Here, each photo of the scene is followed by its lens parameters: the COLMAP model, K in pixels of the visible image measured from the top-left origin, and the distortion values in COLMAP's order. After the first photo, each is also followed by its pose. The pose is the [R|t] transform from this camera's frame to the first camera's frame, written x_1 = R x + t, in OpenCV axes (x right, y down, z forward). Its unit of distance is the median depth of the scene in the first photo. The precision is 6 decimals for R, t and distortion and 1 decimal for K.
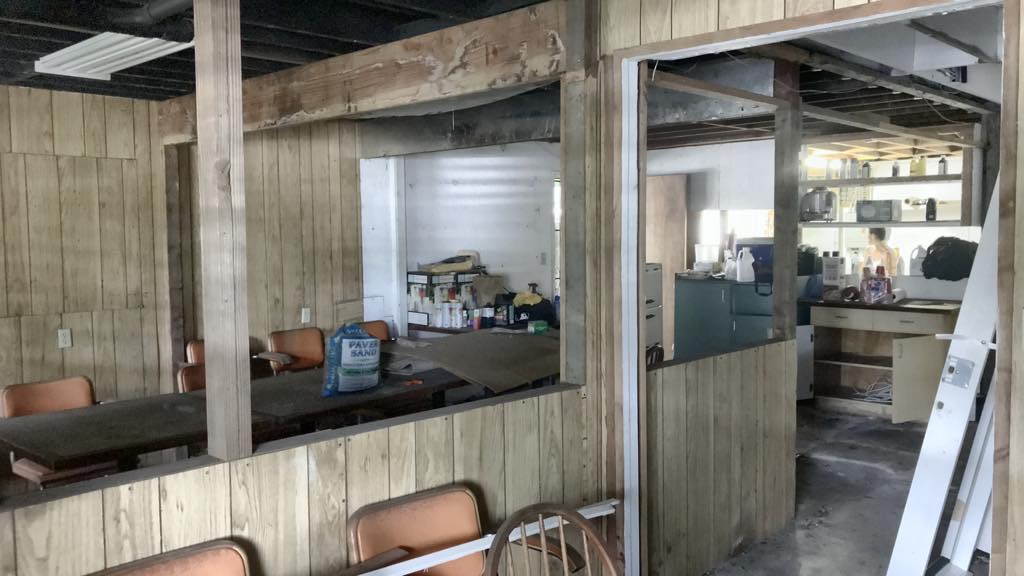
lens RADIAL K [[850.8, 0, 506.2], [0, 850.8, 285.0], [0, 0, 1]] dist [0.025103, -0.006005]
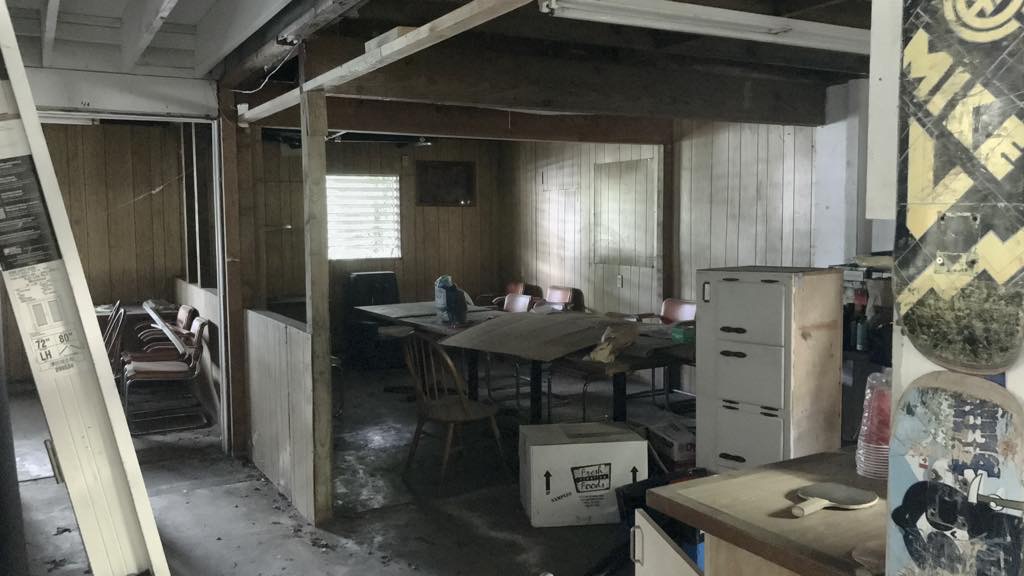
lens RADIAL K [[850.8, 0, 506.2], [0, 850.8, 285.0], [0, 0, 1]] dist [0.025103, -0.006005]
pose [[-0.289890, 0.092532, -0.952576, 0.809902], [-0.045543, 0.992854, 0.110305, -0.074829], [0.955976, 0.075359, -0.283604, 1.015815]]
